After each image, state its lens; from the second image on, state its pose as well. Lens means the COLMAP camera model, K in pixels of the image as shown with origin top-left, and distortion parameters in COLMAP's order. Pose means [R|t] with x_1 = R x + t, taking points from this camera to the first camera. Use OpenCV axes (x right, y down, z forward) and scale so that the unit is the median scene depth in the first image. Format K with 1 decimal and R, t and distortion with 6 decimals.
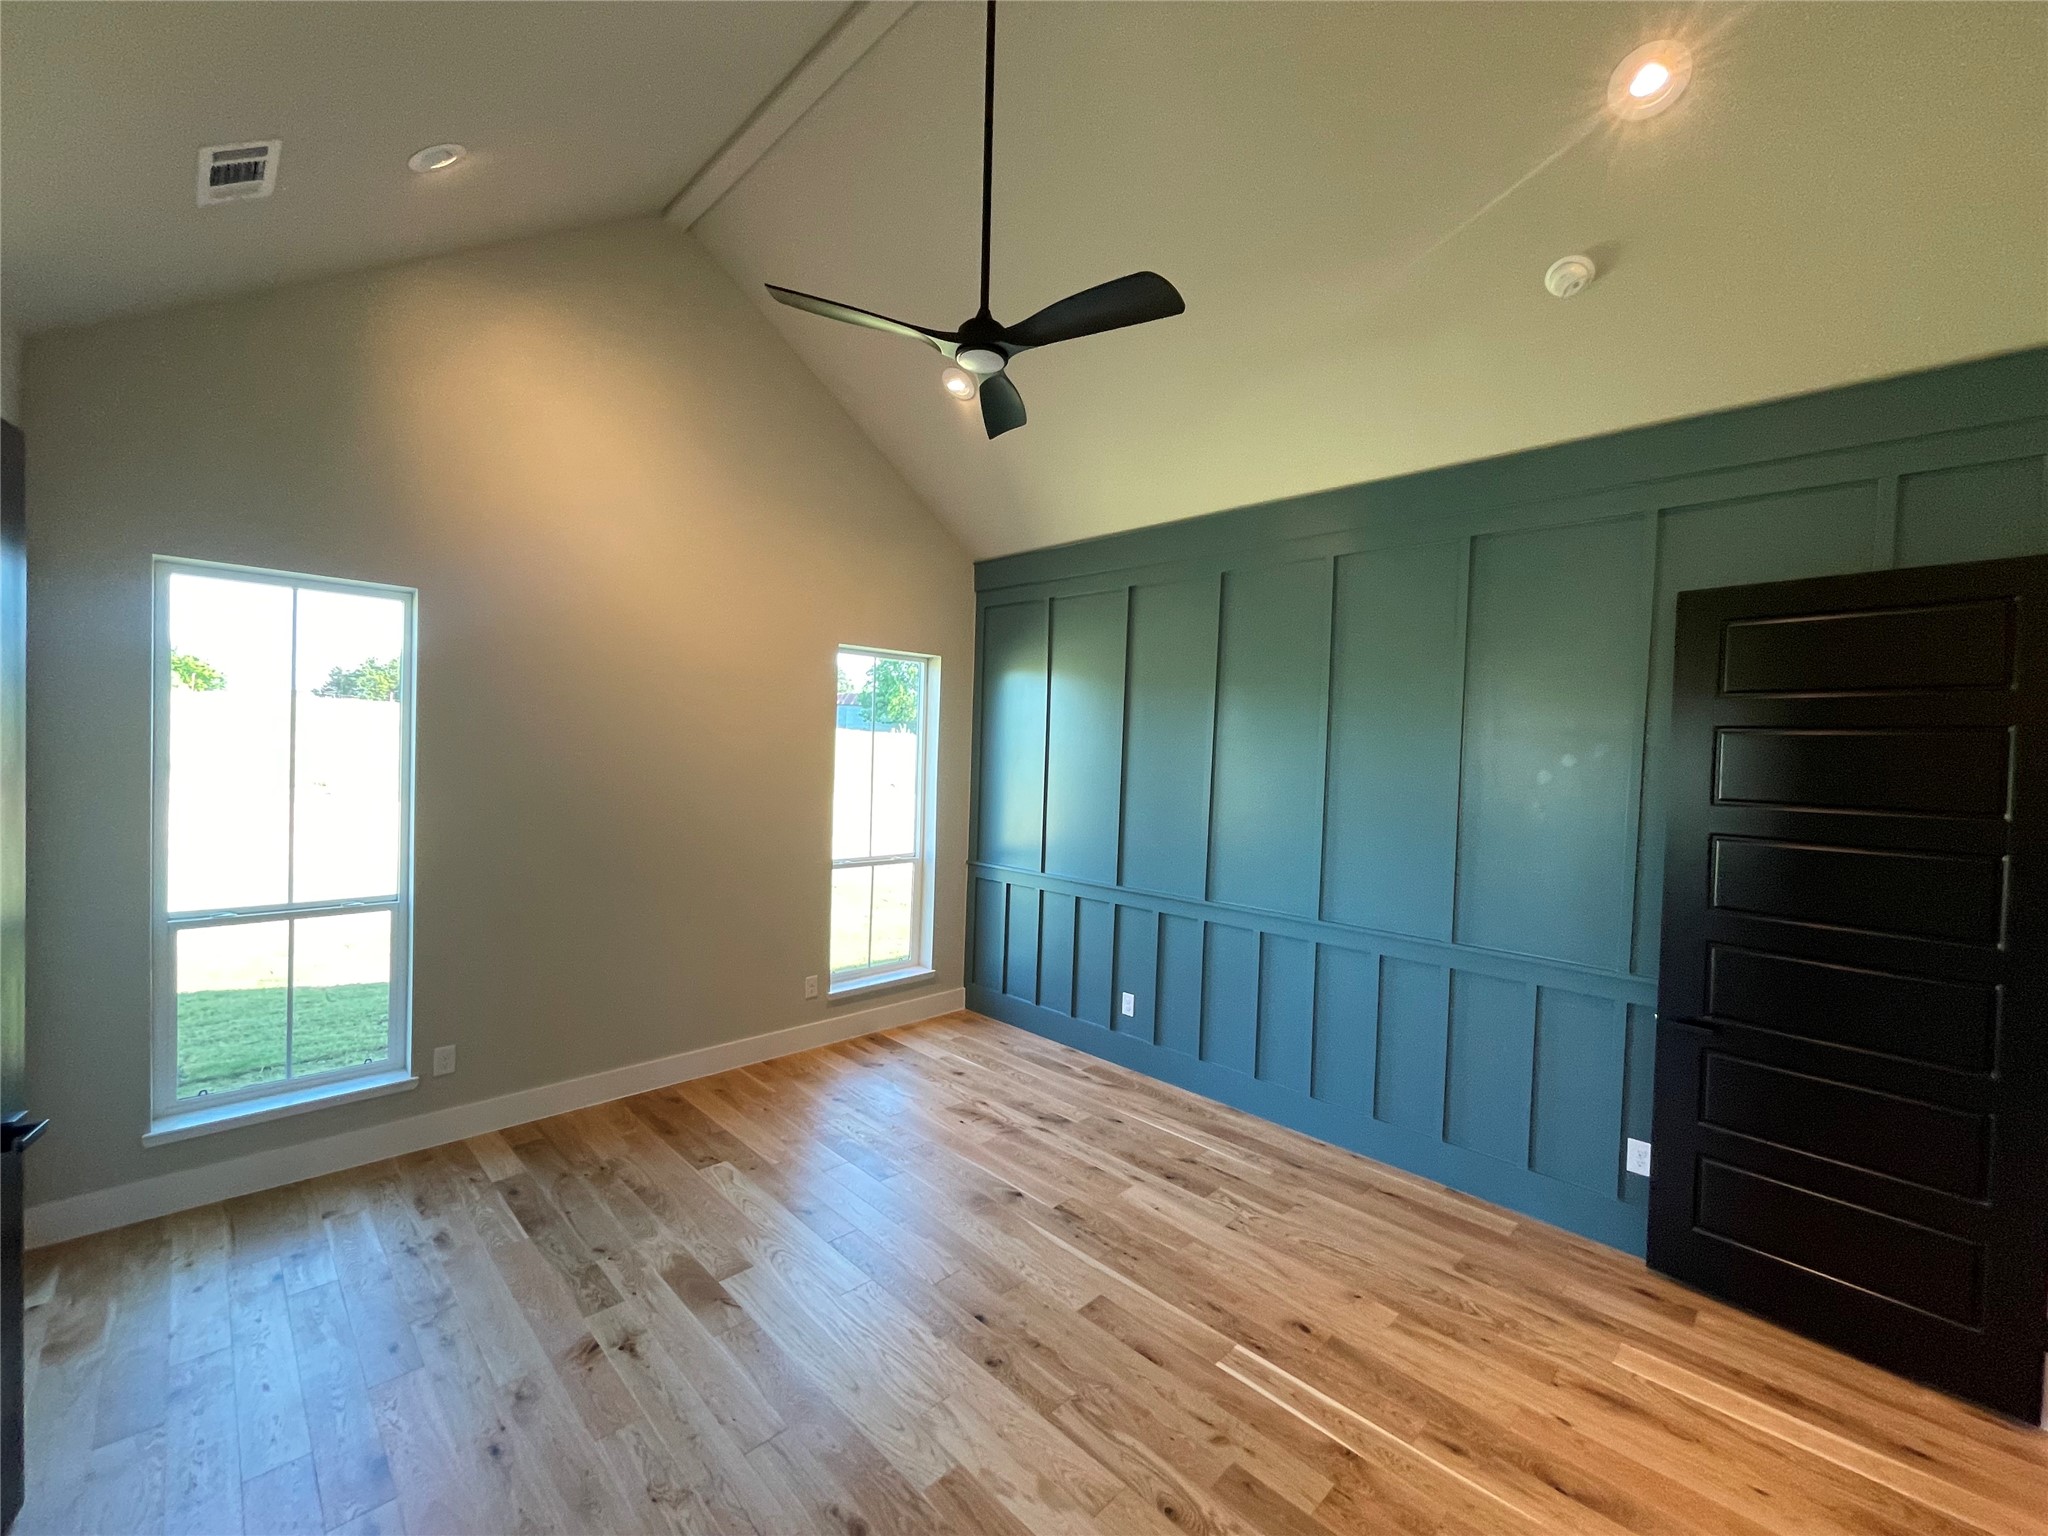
lens RADIAL K [[837.7, 0, 1026.4], [0, 837.7, 771.3], [0, 0, 1]] dist [-0.003688, 0.000363]
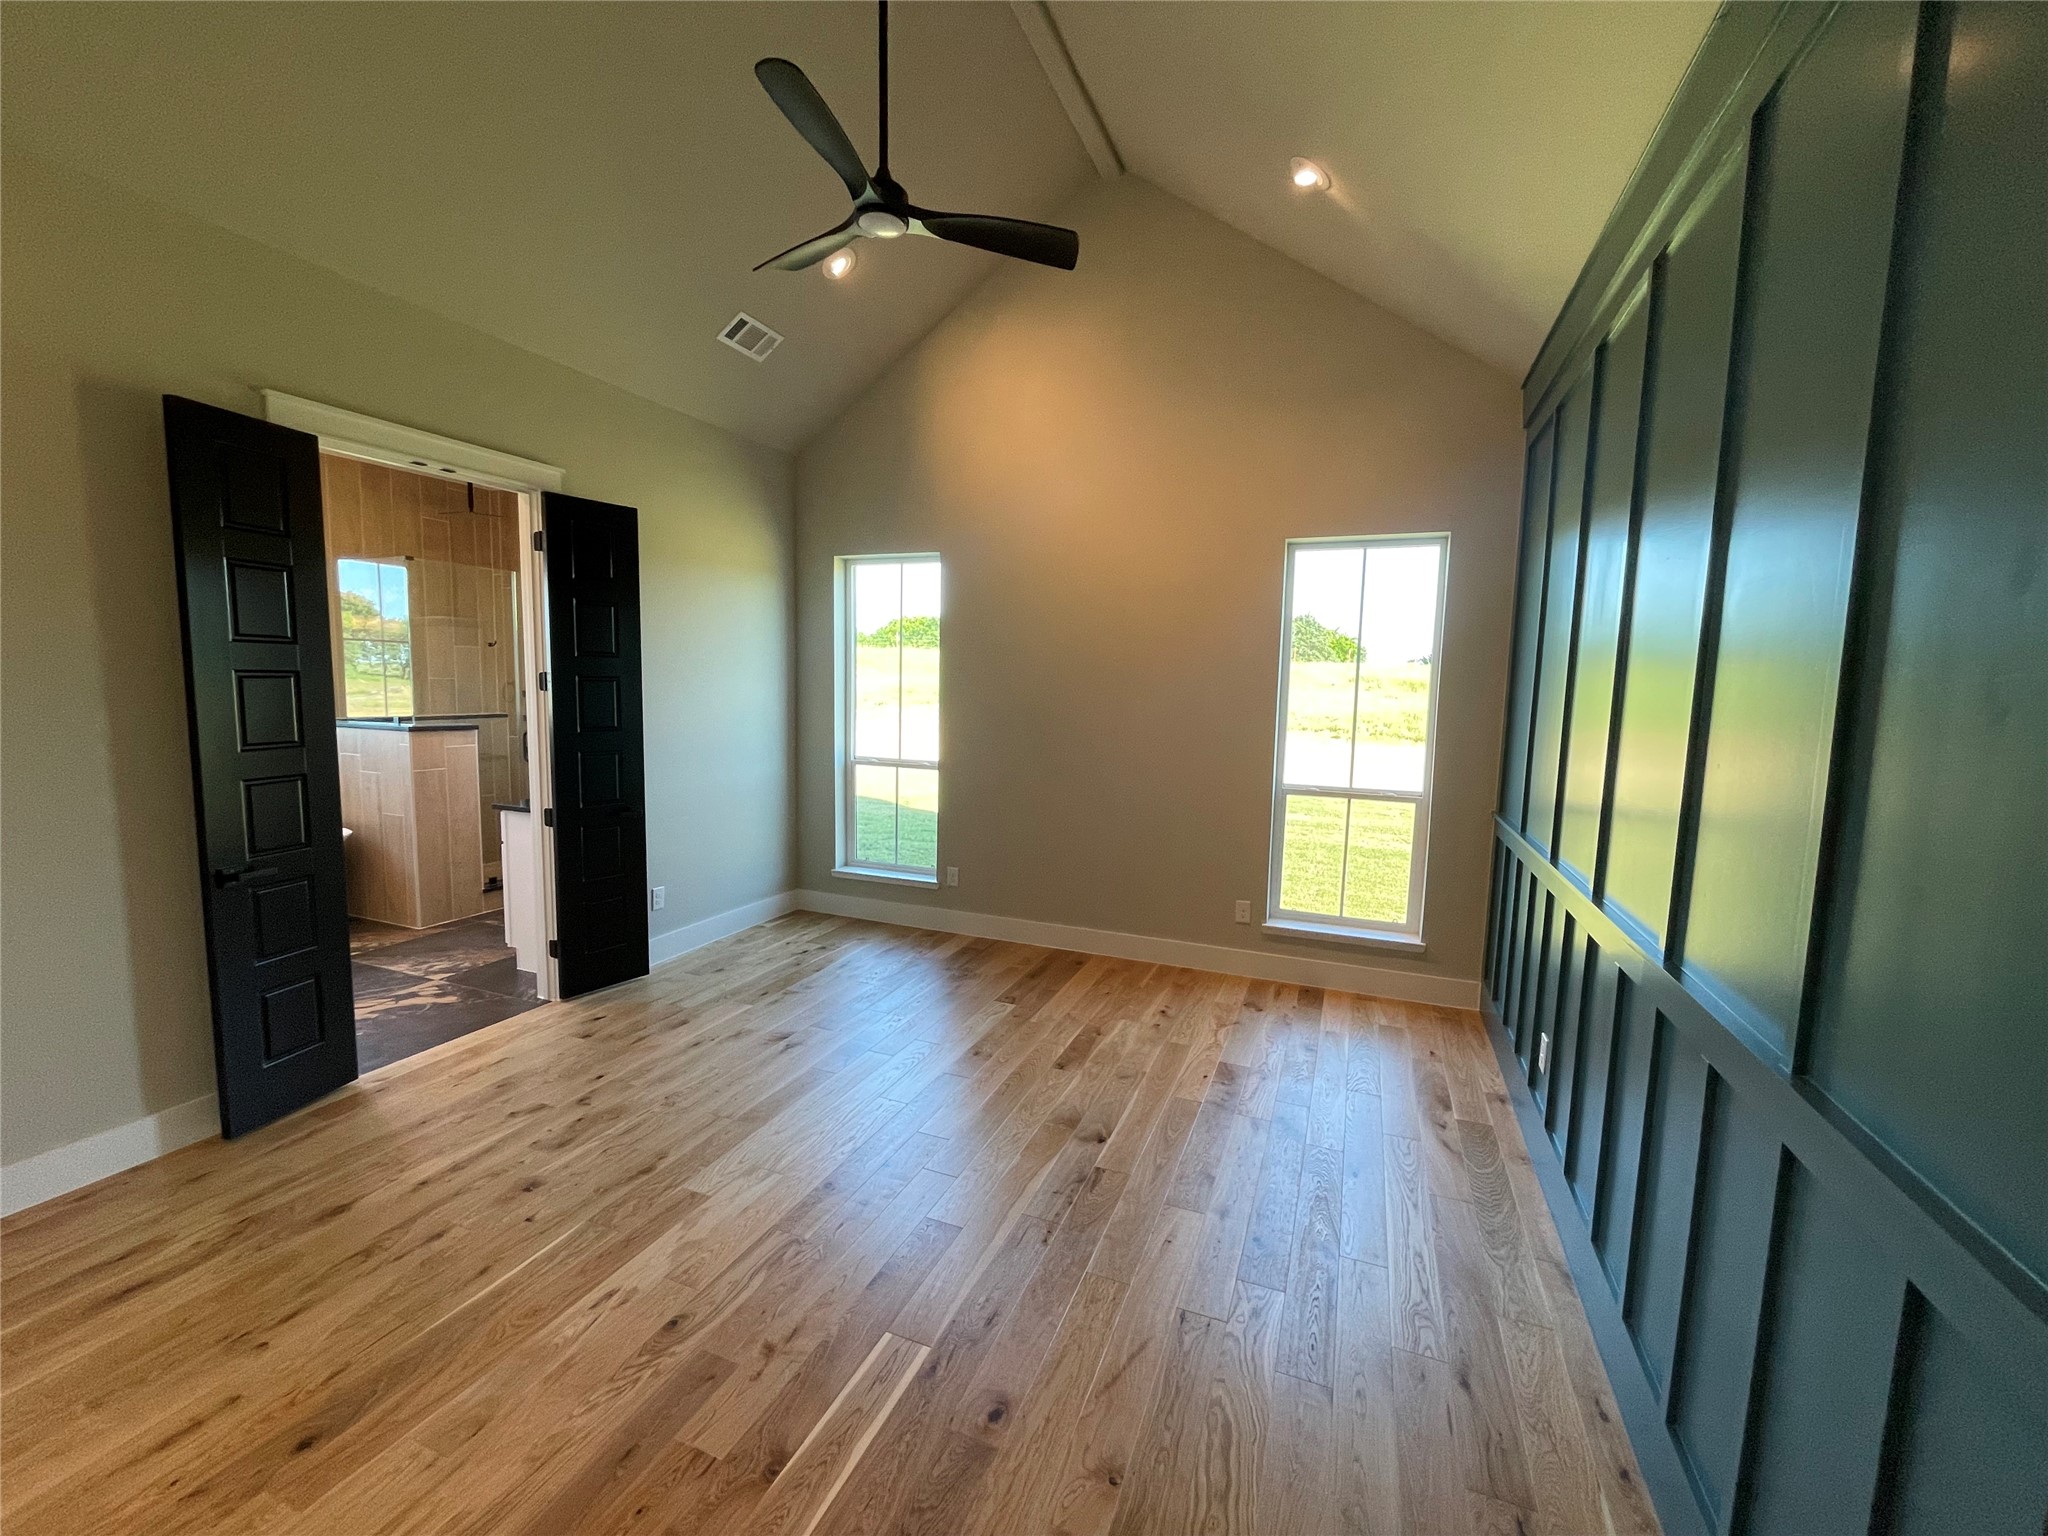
lens RADIAL K [[837.7, 0, 1025.5], [0, 837.7, 773.7], [0, 0, 1]] dist [-0.003688, 0.000363]
pose [[0.390419, 0.077049, -0.917407, 0.662925], [-0.036987, 0.997000, 0.067994, 0.060487], [0.919894, 0.007386, 0.392098, 0.525884]]
